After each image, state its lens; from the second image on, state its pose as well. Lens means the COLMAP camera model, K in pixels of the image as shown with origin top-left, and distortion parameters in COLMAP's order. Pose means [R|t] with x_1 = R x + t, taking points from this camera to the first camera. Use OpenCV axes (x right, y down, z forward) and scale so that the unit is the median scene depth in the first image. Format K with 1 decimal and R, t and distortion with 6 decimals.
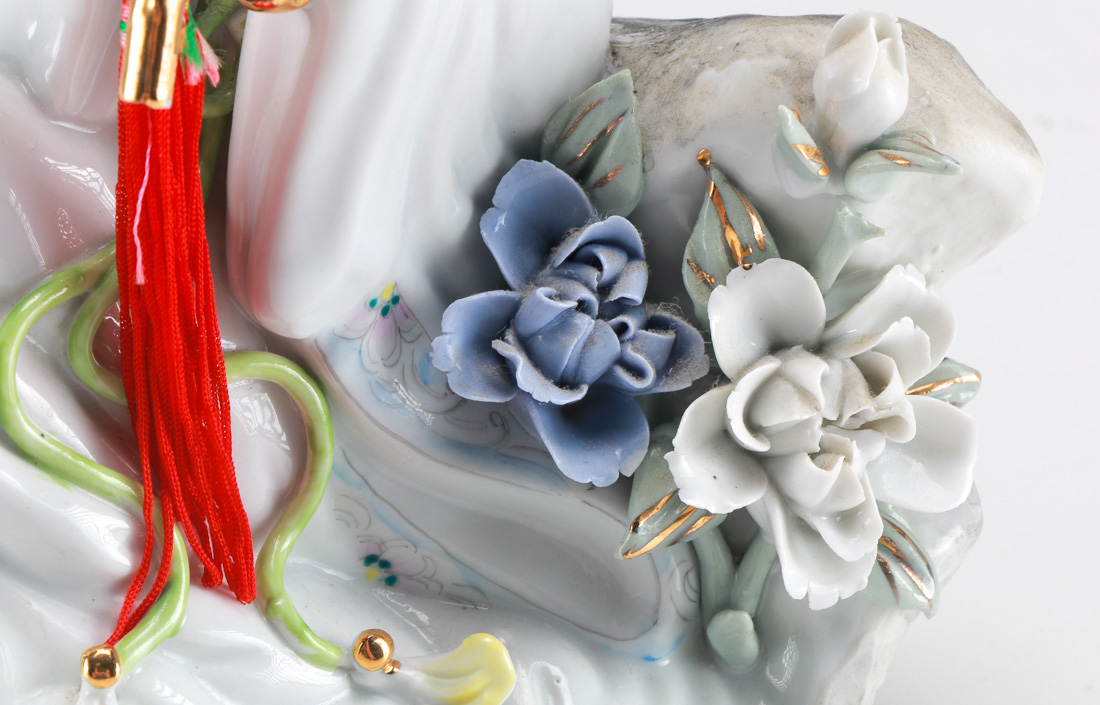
lens RADIAL K [[4774.7, 0, 550.0], [0, 4774.7, 352.5], [0, 0, 1]] dist [0.352081, -3.512496]
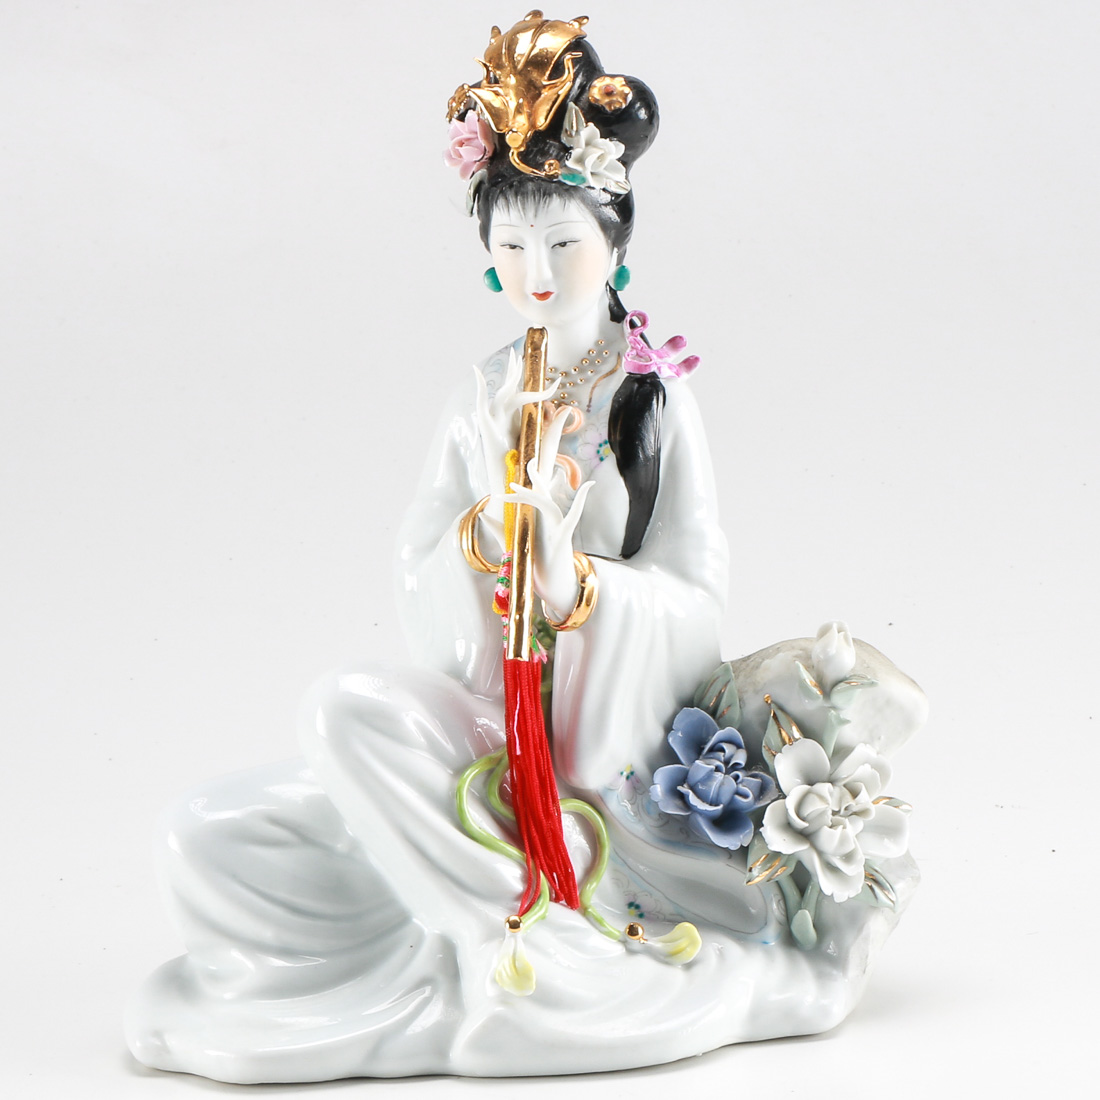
lens RADIAL K [[4409.7, 0, 550.0], [0, 4409.7, 550.0], [0, 0, 1]] dist [0.142747, 0.295455]
pose [[0.995482, -0.084990, -0.042346, 0.024633], [0.074090, 0.974146, -0.213425, 0.319573], [0.059390, 0.209323, 0.976041, -1.001817]]
